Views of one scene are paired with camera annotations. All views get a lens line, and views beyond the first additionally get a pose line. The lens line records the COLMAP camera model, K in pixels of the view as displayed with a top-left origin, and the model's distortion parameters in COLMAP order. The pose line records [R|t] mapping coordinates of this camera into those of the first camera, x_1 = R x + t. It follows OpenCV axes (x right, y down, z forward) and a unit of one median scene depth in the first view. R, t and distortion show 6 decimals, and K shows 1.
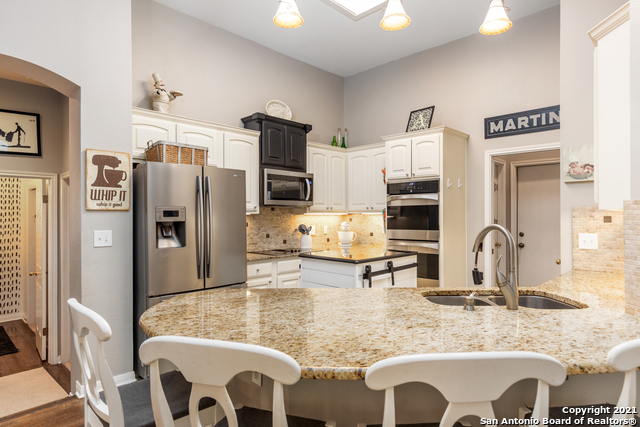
lens RADIAL K [[370.0, 0, 324.1], [0, 370.0, 215.6], [0, 0, 1]] dist [-0.000928, 0.001162]
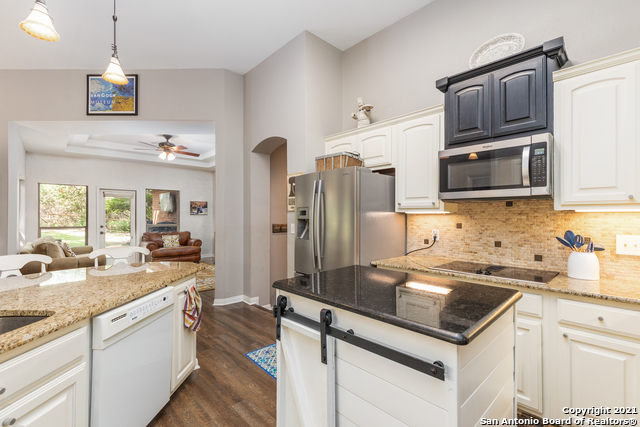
lens RADIAL K [[285.1, 0, 322.3], [0, 285.1, 213.8], [0, 0, 1]] dist [-0.000209, 0.000091]
pose [[-0.029033, -0.004822, -0.999567, 0.436096], [0.001262, 0.999987, -0.004861, 0.002102], [0.999578, -0.001402, -0.029027, 0.805766]]
